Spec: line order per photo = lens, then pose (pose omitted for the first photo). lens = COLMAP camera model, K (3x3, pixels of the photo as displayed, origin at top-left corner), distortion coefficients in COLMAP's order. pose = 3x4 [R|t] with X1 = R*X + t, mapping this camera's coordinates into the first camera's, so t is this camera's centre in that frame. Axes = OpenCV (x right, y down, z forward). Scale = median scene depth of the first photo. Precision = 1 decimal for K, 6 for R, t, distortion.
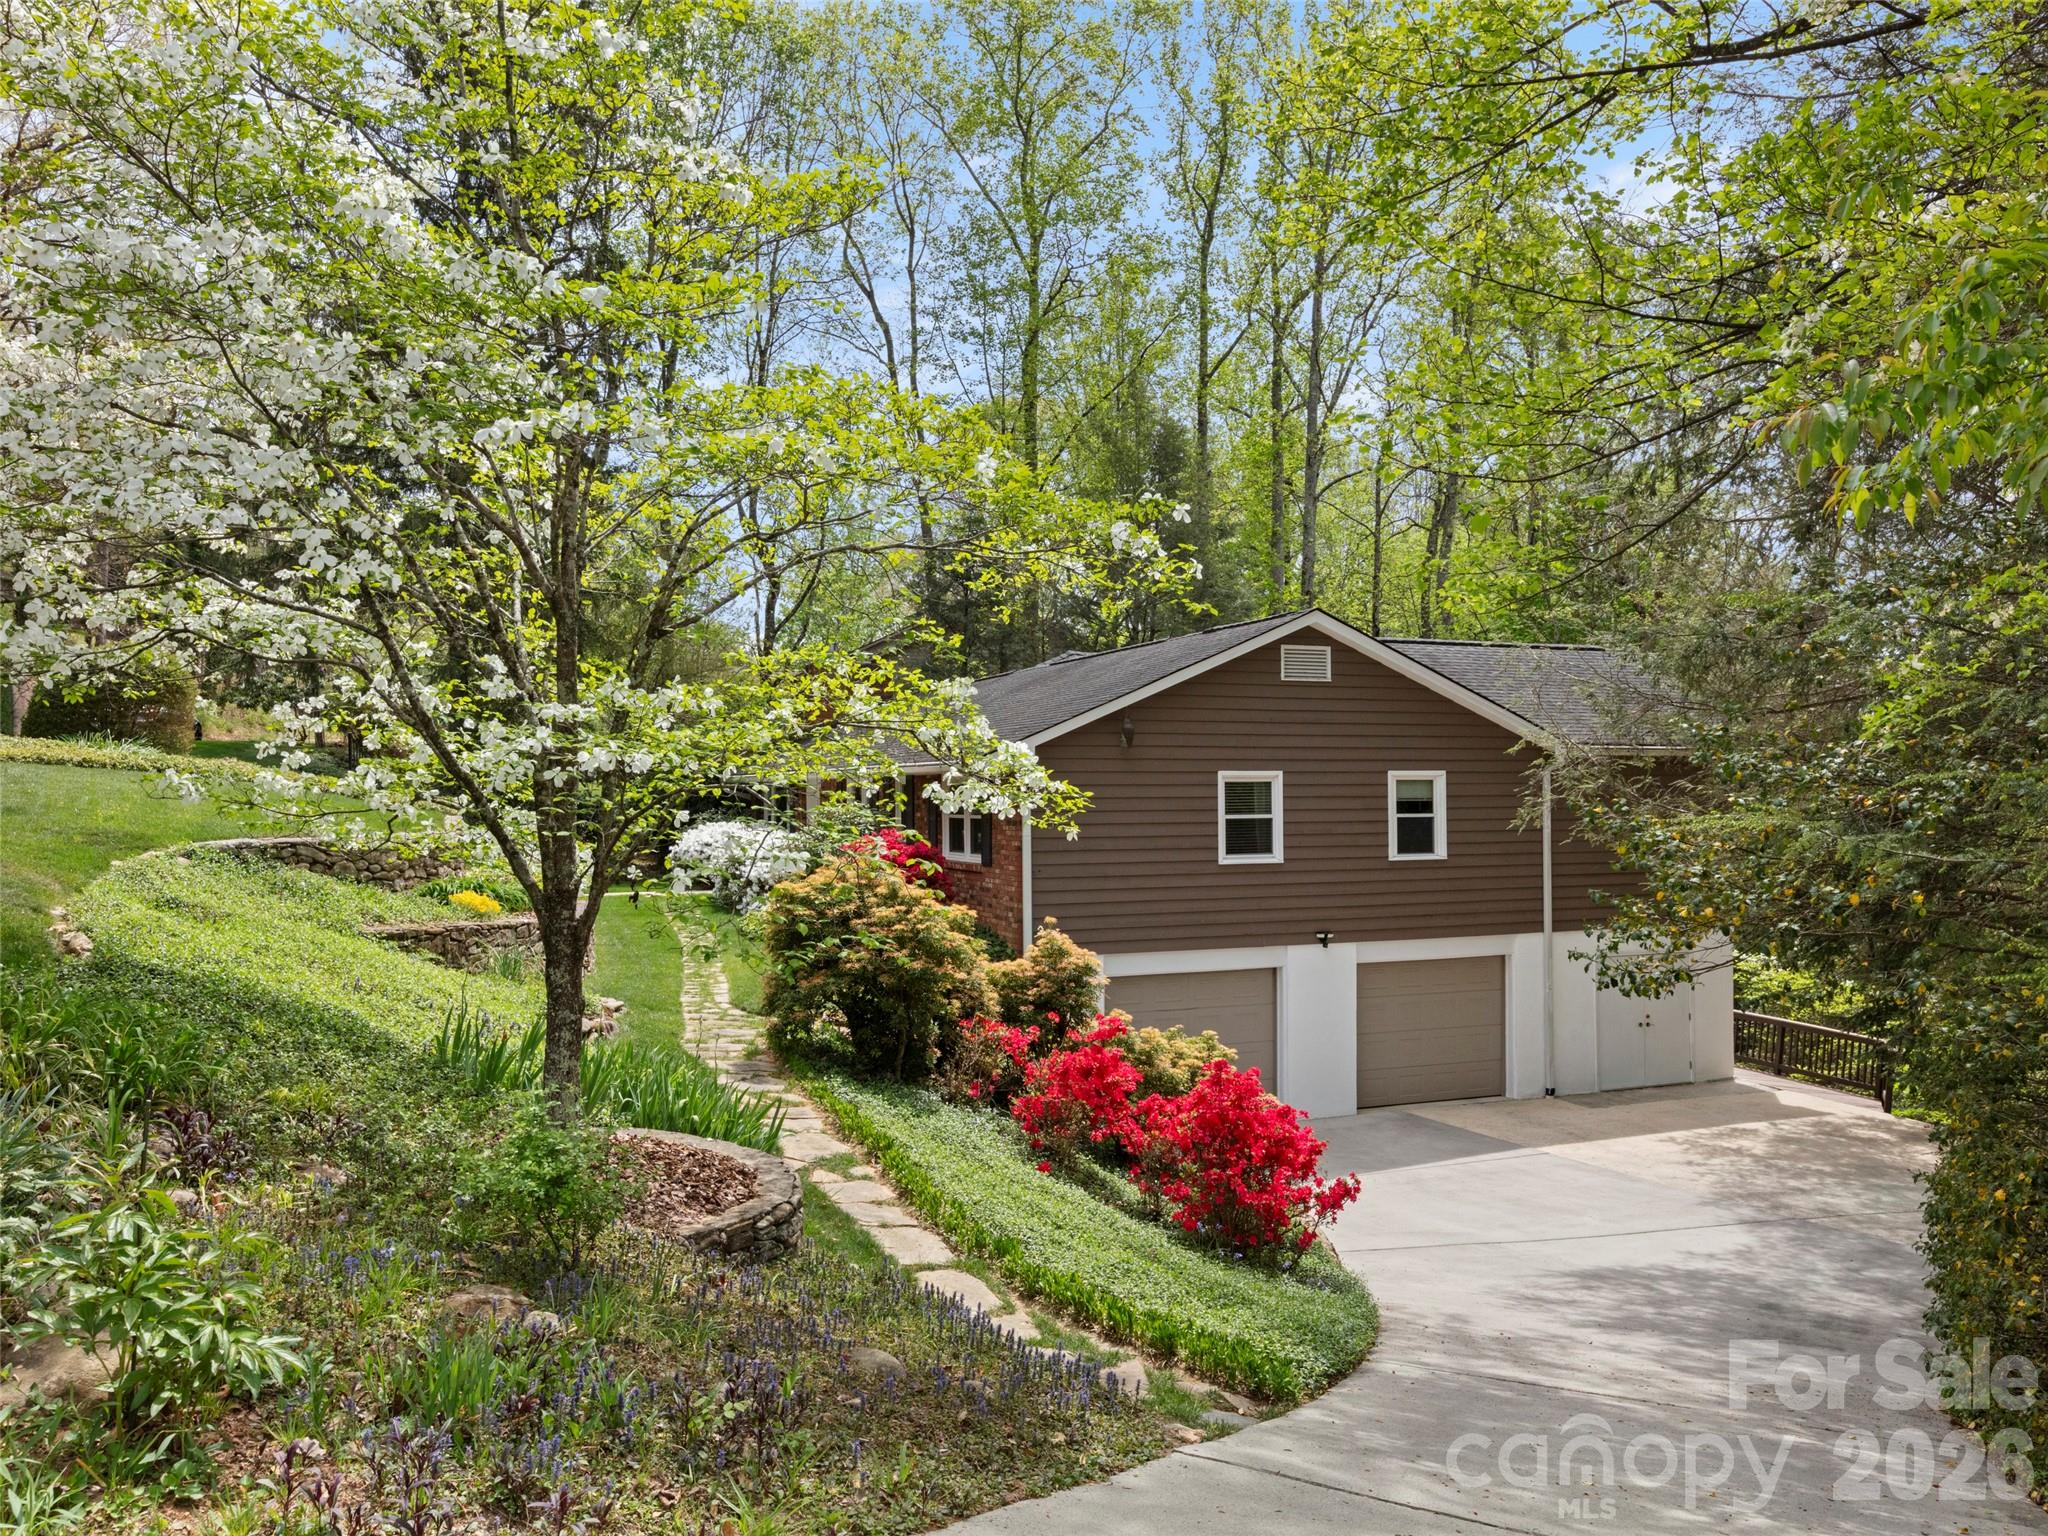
lens RADIAL K [[1323.9, 0, 968.1], [0, 1323.9, 767.3], [0, 0, 1]] dist [-0.000962, -0.001674]
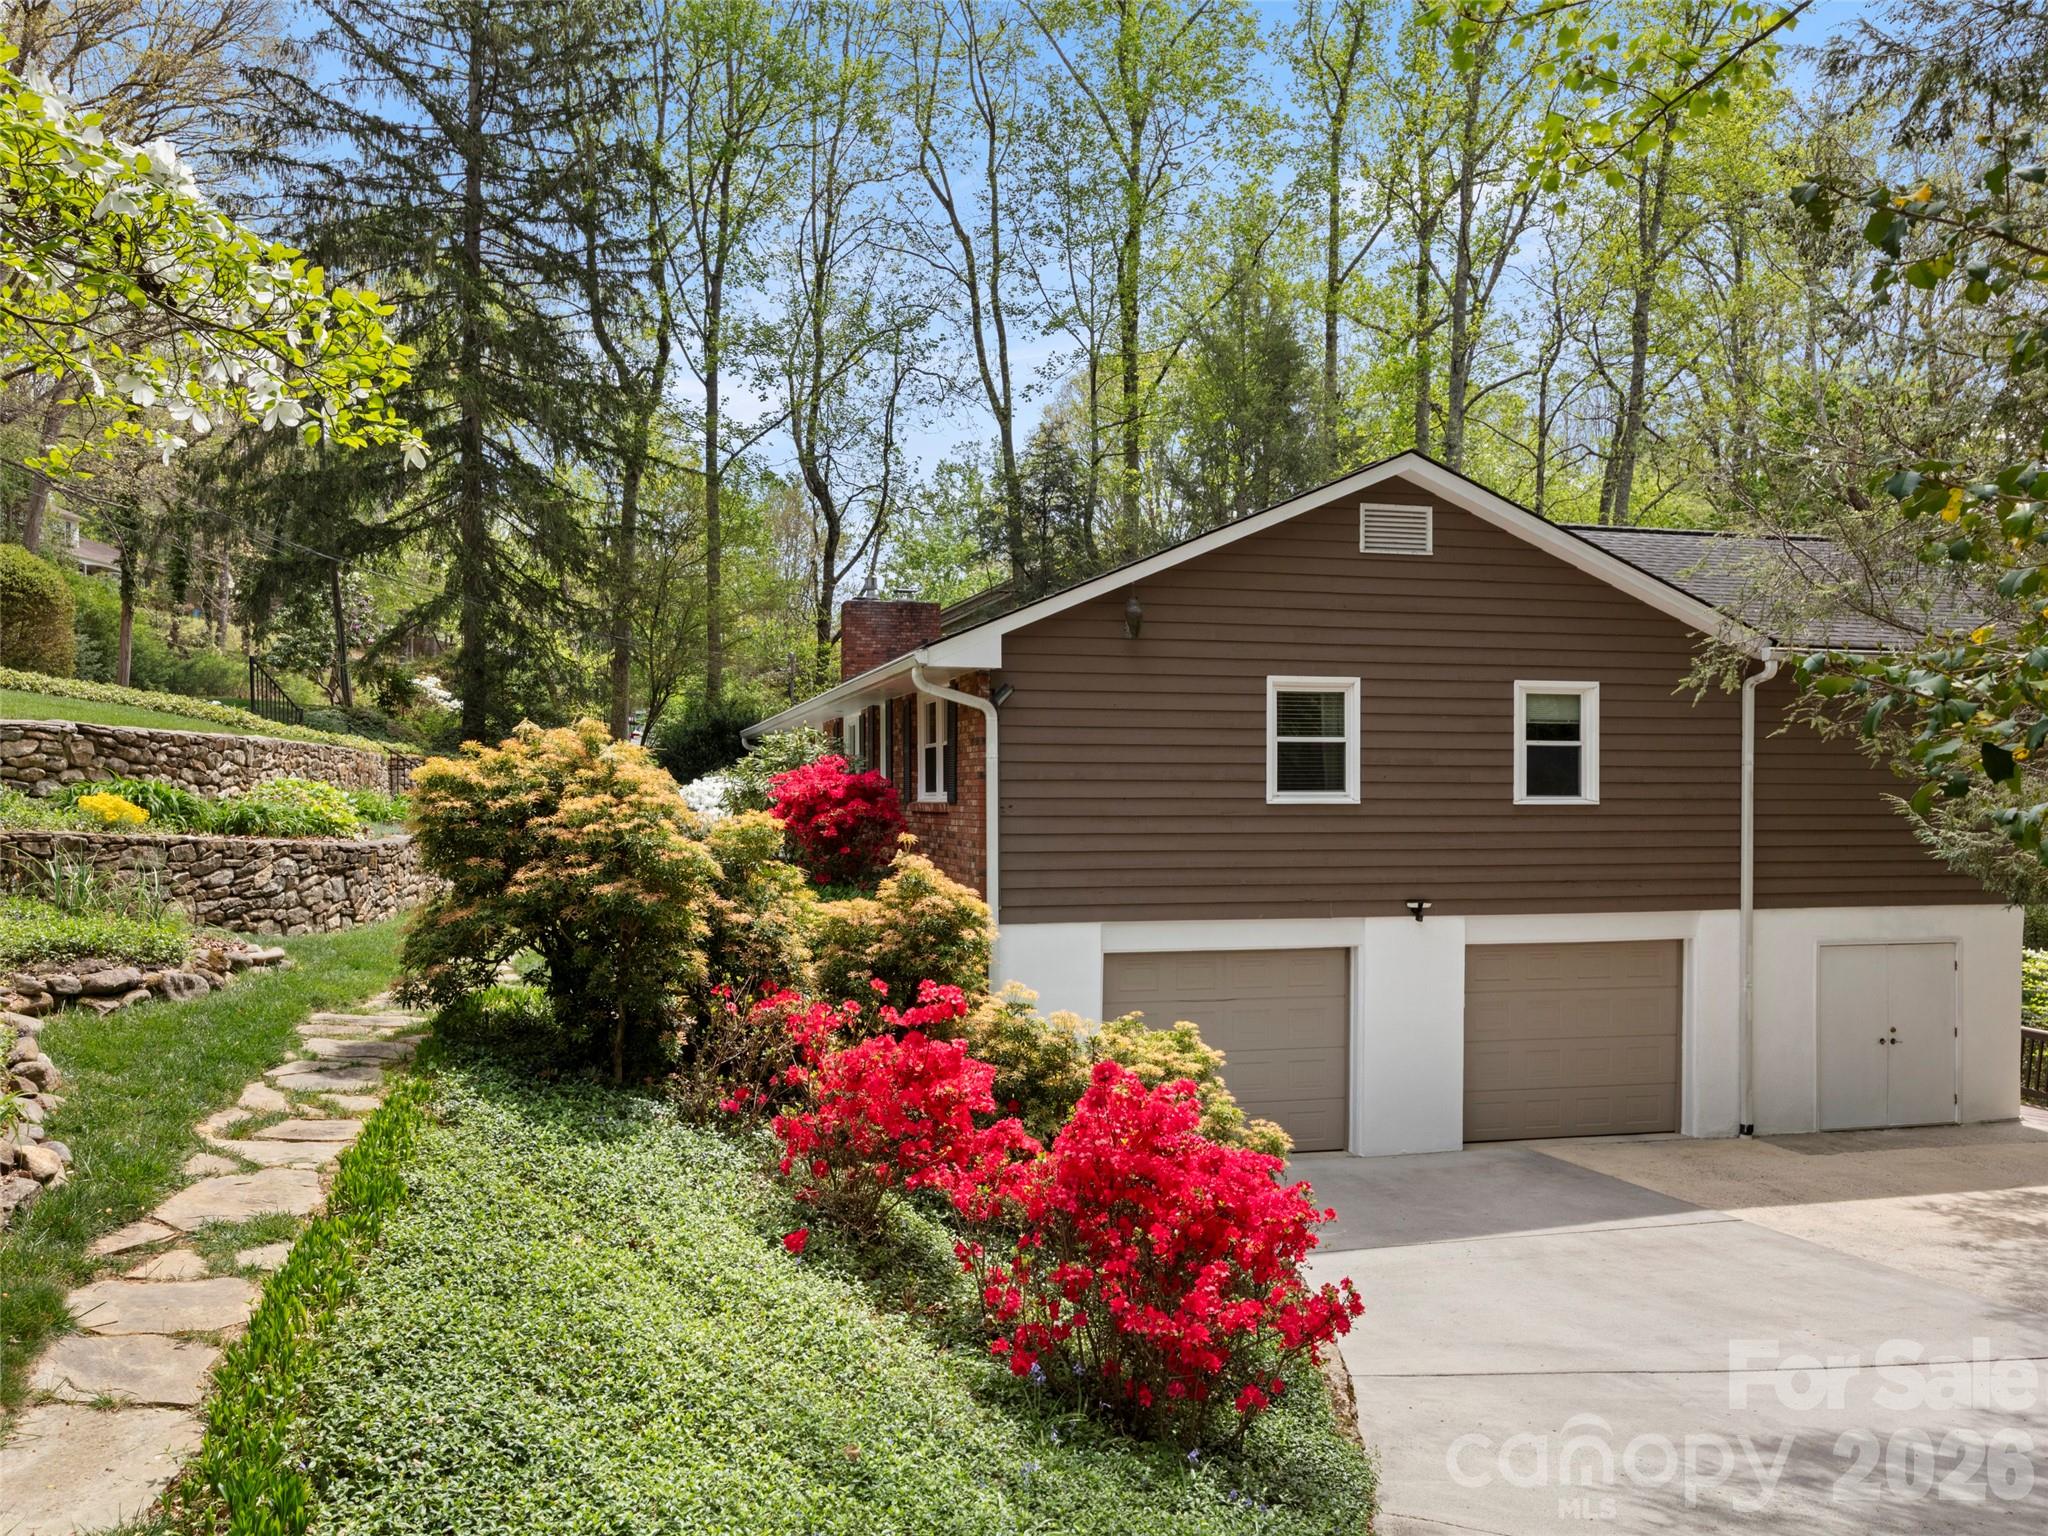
lens RADIAL K [[1336.0, 0, 952.0], [0, 1336.0, 798.5], [0, 0, 1]] dist [0.001169, -0.004172]
pose [[0.991844, 0.006744, -0.127283, 0.106945], [-0.004026, 0.999759, 0.021595, 0.053277], [0.127398, -0.020906, 0.991631, 0.237807]]
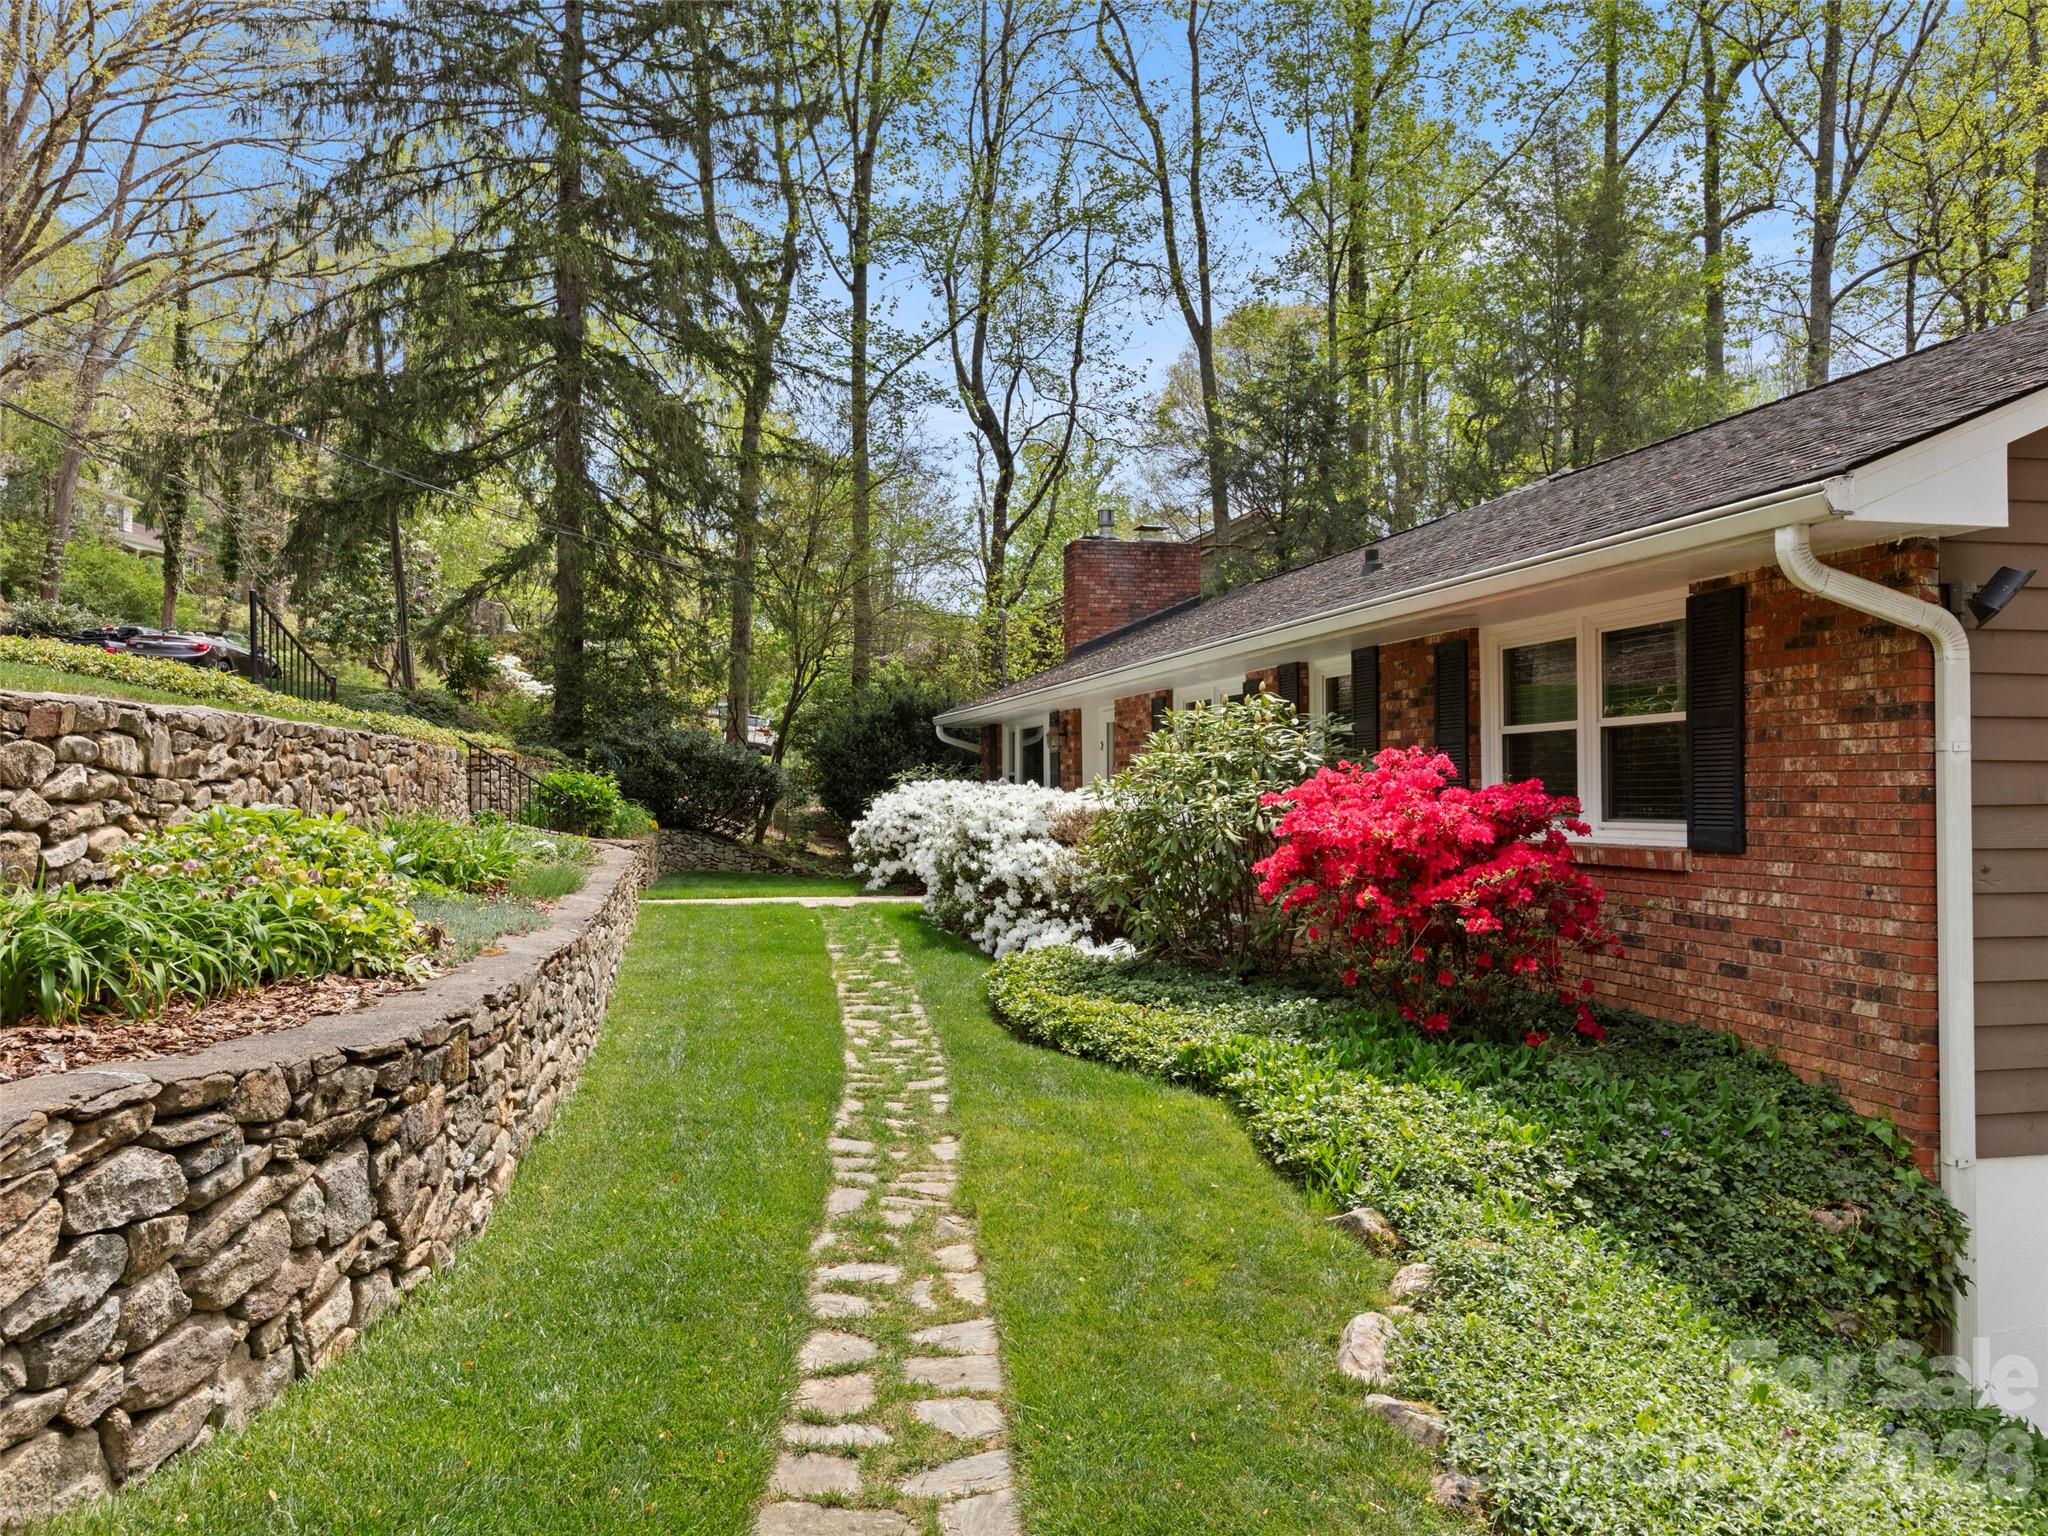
lens RADIAL K [[1323.9, 0, 968.1], [0, 1323.9, 767.3], [0, 0, 1]] dist [-0.000962, -0.001674]
pose [[0.988021, 0.002307, -0.154304, -0.119684], [-0.001951, 0.999995, 0.002458, 0.050198], [0.154309, -0.002128, 0.988020, 0.612624]]
